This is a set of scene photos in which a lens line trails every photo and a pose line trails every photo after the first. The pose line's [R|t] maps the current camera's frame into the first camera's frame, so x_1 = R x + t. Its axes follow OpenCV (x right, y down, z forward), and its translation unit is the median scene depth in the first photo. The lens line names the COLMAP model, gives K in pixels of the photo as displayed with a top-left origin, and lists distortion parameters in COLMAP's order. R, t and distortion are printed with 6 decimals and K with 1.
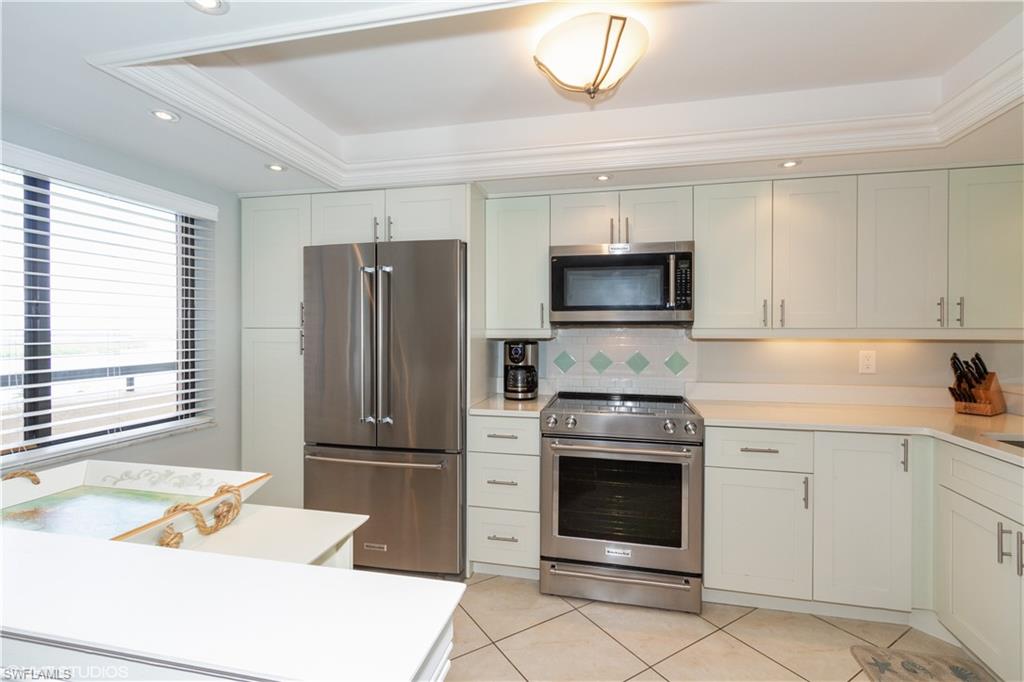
lens RADIAL K [[474.4, 0, 510.0], [0, 474.4, 334.0], [0, 0, 1]] dist [0.002376, 0.000515]
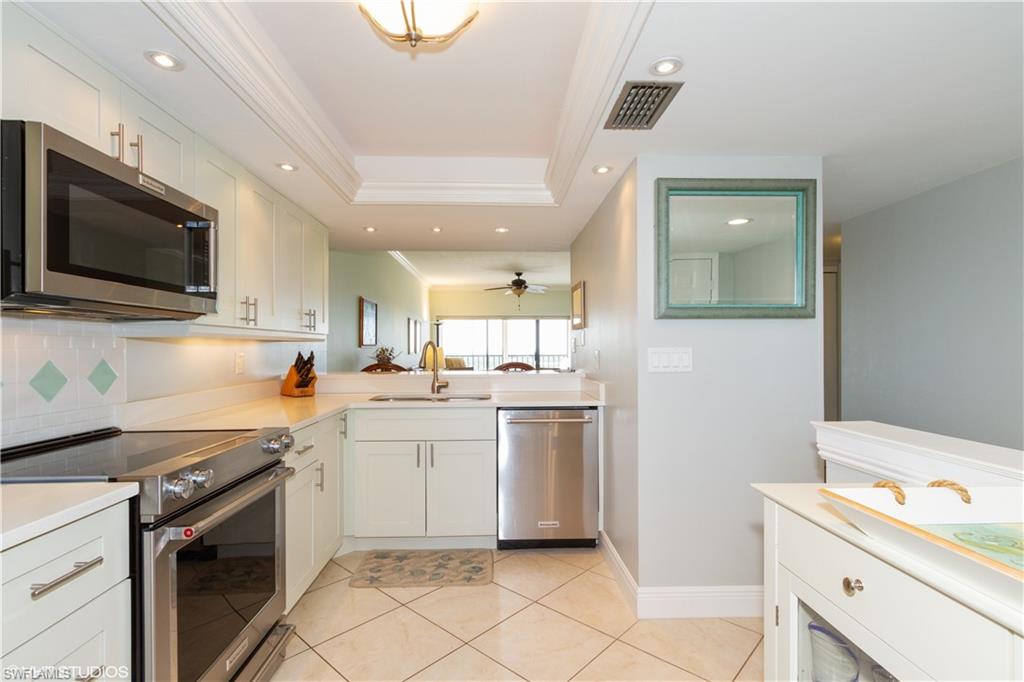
lens RADIAL K [[481.7, 0, 512.0], [0, 481.7, 347.6], [0, 0, 1]] dist [-0.000056, -0.000074]
pose [[-0.260706, 0.000163, 0.965418, -0.477775], [0.009257, 0.999954, 0.002331, 0.028736], [-0.965374, 0.009544, -0.260696, 0.722088]]
